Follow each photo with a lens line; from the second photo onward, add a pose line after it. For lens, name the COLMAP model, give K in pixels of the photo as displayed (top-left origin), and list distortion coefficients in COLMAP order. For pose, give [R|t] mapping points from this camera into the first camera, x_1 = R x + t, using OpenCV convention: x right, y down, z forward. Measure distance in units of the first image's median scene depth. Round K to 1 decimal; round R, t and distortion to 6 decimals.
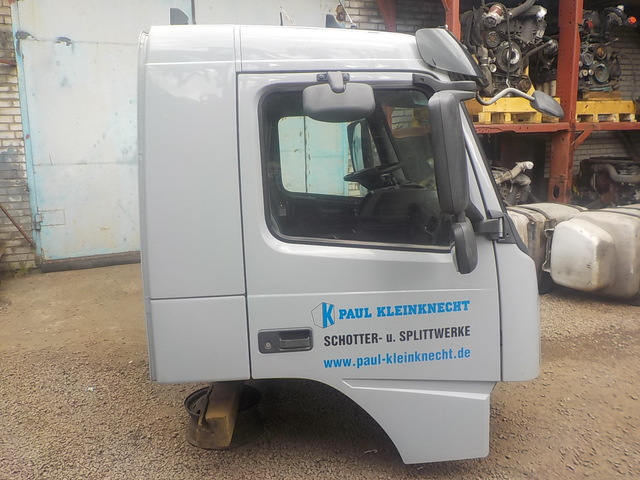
lens RADIAL K [[586.6, 0, 311.8], [0, 586.6, 242.8], [0, 0, 1]] dist [0.055393, -0.066365]
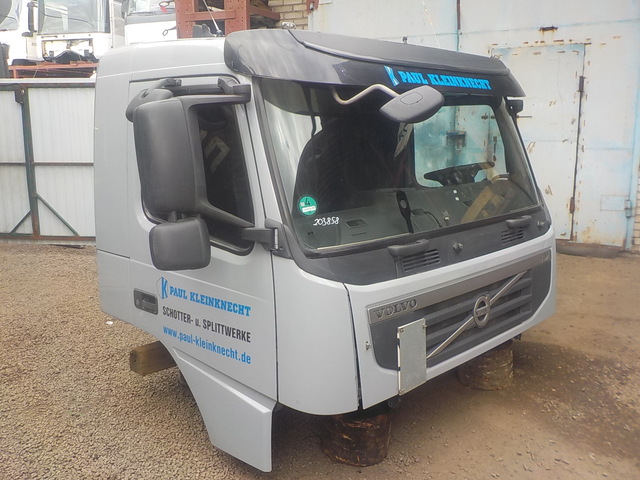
lens RADIAL K [[586.6, 0, 311.8], [0, 586.6, 242.8], [0, 0, 1]] dist [0.055393, -0.066365]
pose [[0.671256, 0.164188, -0.722812, 1.037036], [-0.138583, 0.985763, 0.095220, -0.116379], [0.728155, 0.036252, 0.684453, 0.404032]]
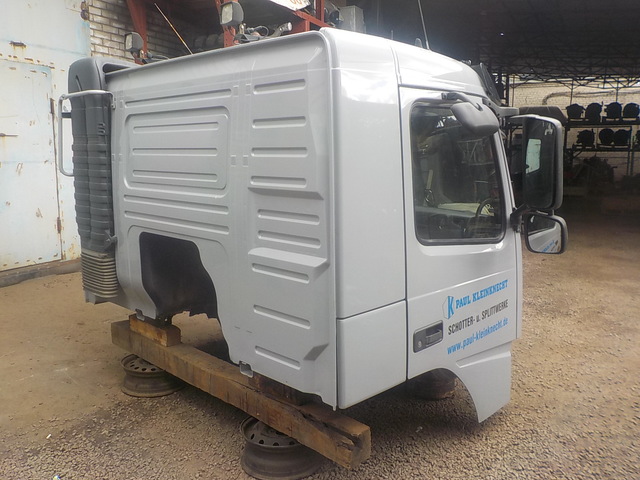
lens RADIAL K [[586.6, 0, 311.8], [0, 586.6, 242.8], [0, 0, 1]] dist [0.055393, -0.066365]
pose [[0.753077, -0.083801, 0.652574, -0.884233], [0.099285, 0.994972, 0.013195, -0.039276], [-0.650398, 0.054854, 0.757611, 0.307936]]
